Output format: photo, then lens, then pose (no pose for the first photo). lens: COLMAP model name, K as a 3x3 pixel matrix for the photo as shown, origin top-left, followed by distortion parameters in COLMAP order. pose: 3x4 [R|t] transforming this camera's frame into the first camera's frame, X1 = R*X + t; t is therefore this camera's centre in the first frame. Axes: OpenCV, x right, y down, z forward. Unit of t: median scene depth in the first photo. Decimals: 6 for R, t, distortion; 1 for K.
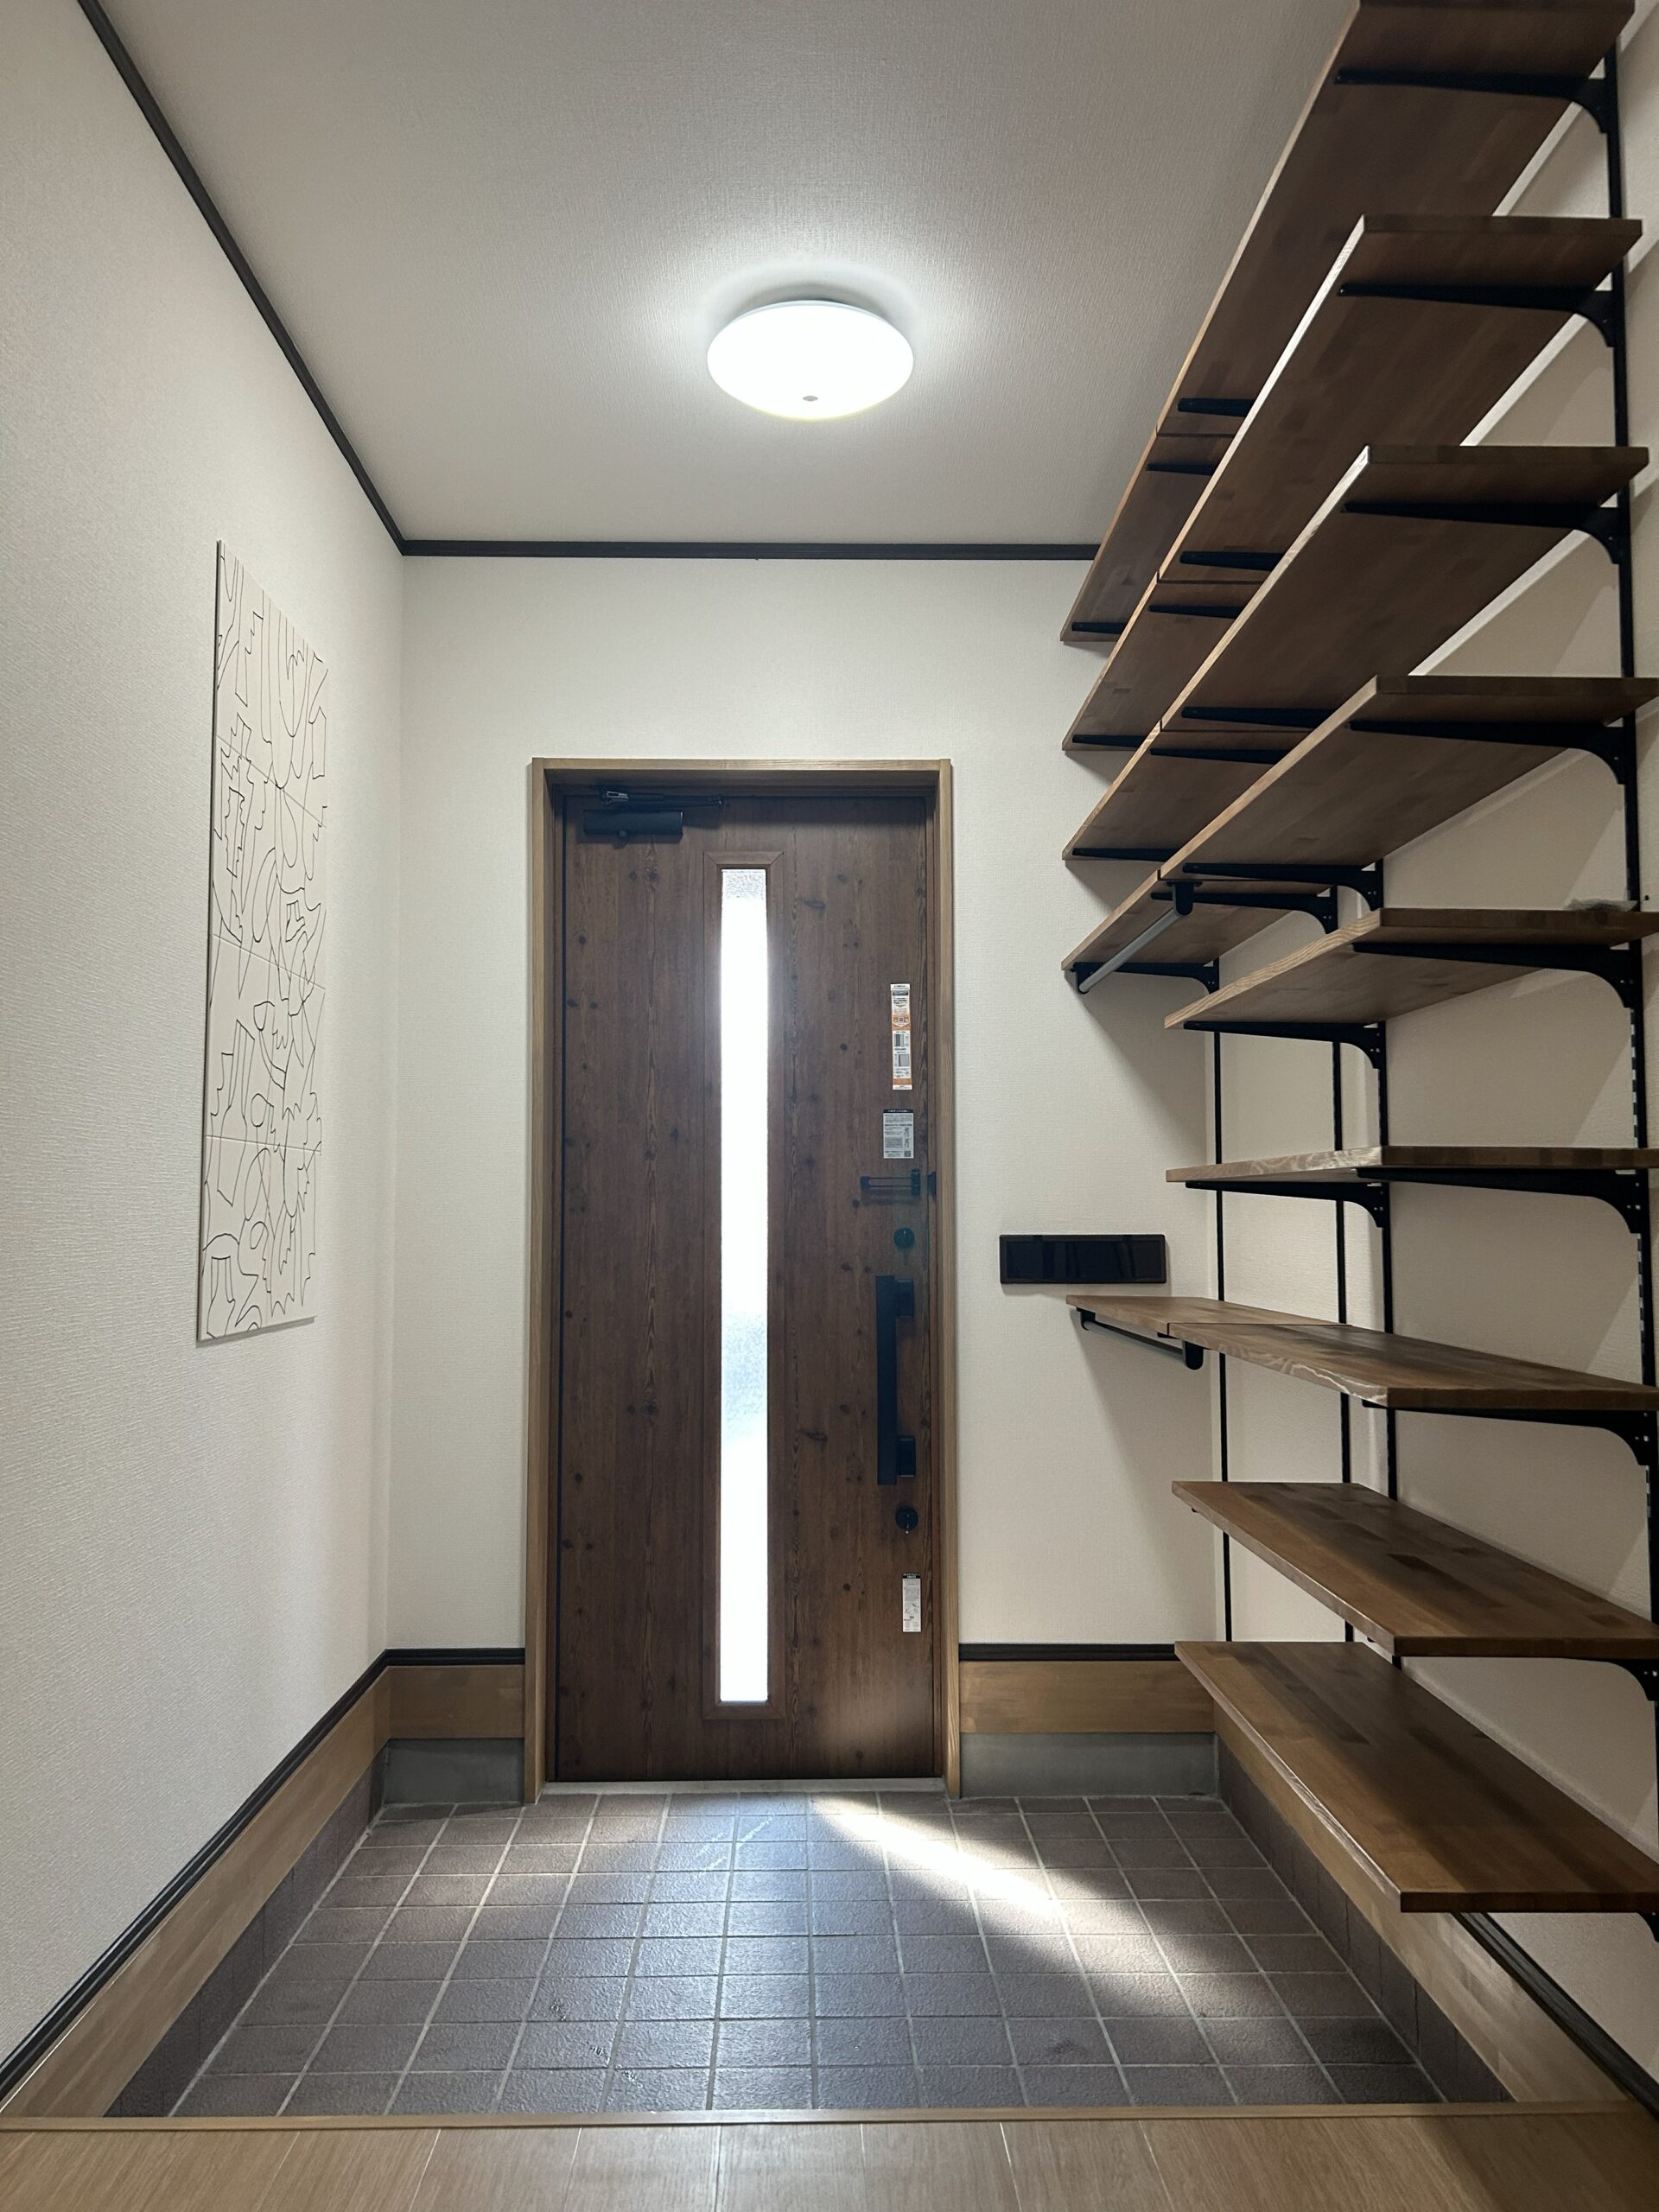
lens RADIAL K [[1647.3, 0, 829.5], [0, 1647.3, 1106.0], [0, 0, 1]] dist [0.076345, -0.072510]
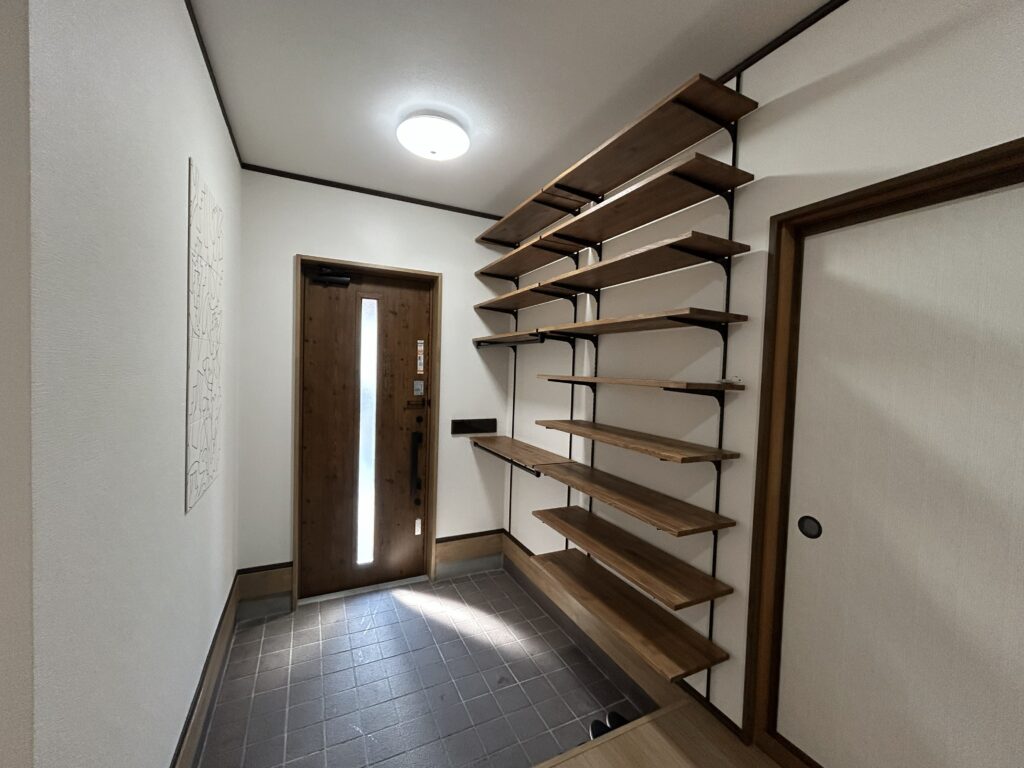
lens RADIAL K [[413.6, 0, 512.0], [0, 413.6, 384.0], [0, 0, 1]] dist [0.000912, 0.005185]
pose [[0.908745, 0.017339, 0.416992, -0.138259], [-0.060805, 0.993976, 0.091182, -0.078969], [-0.412899, -0.108217, 0.904325, 0.200305]]
